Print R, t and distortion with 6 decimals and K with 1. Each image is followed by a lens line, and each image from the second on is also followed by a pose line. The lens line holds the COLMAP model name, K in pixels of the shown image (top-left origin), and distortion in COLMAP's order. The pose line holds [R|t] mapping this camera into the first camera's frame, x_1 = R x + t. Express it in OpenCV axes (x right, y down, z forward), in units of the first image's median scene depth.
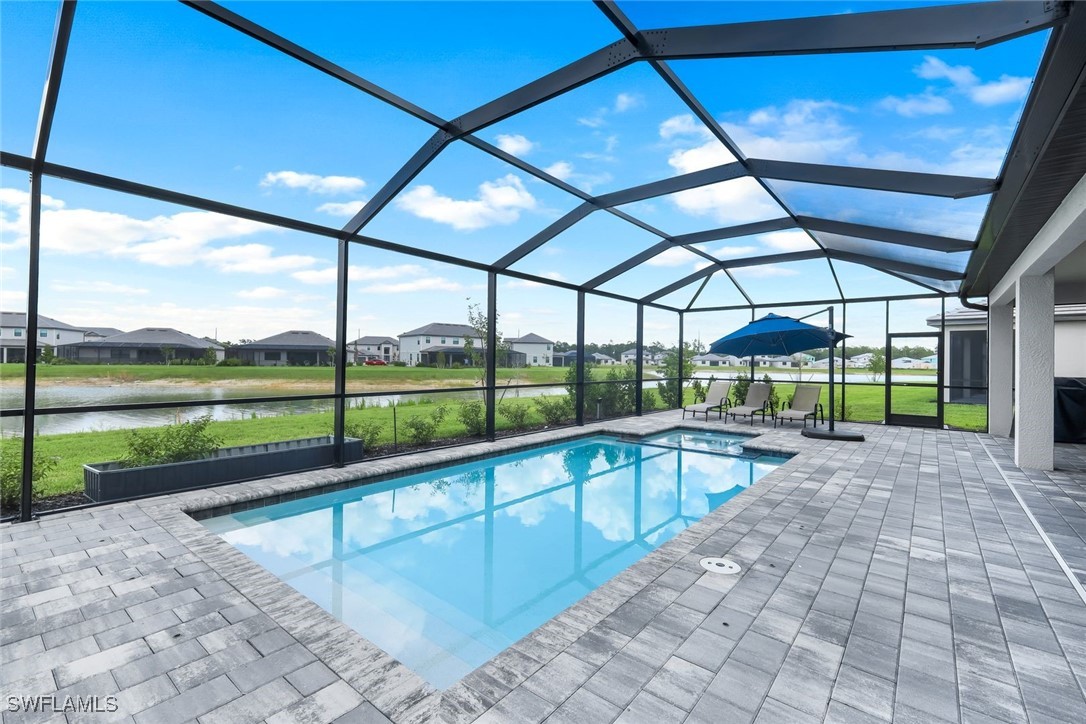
lens RADIAL K [[472.5, 0, 546.5], [0, 472.5, 363.8], [0, 0, 1]] dist [-0.012165, -0.000095]
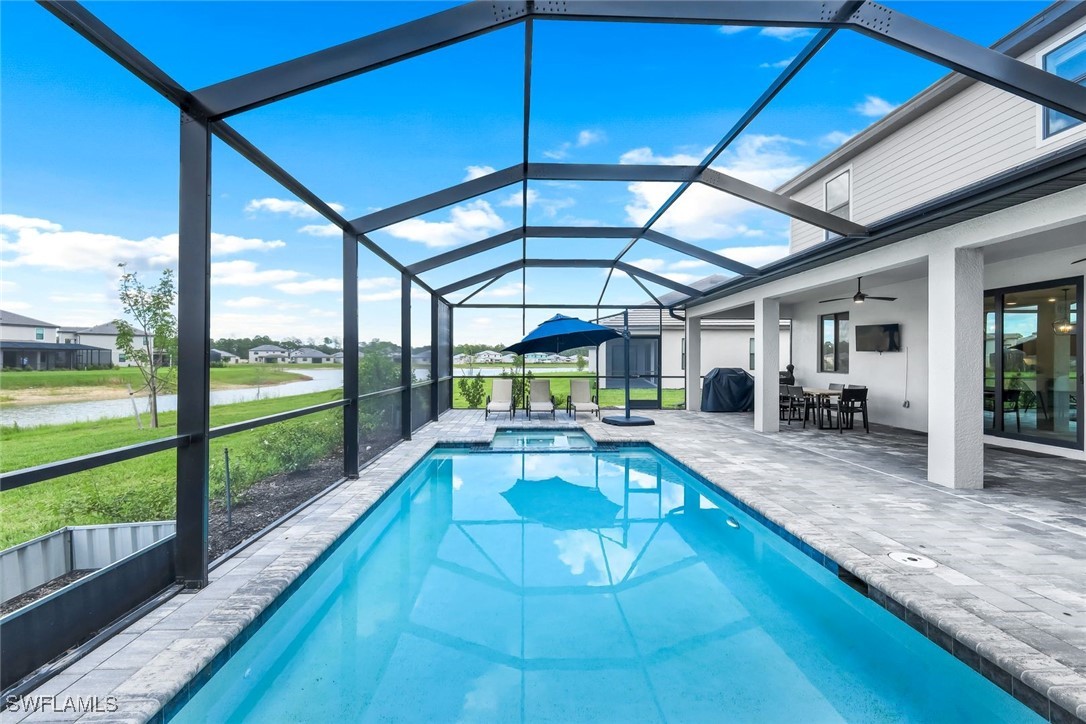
lens RADIAL K [[471.0, 0, 543.0], [0, 471.0, 362.0], [0, 0, 1]] dist [0.001834, 0.000122]
pose [[0.749551, -0.012496, 0.661829, -0.311866], [0.010643, 0.999920, 0.006825, -0.006388], [-0.661861, 0.001929, 0.749624, 0.260775]]
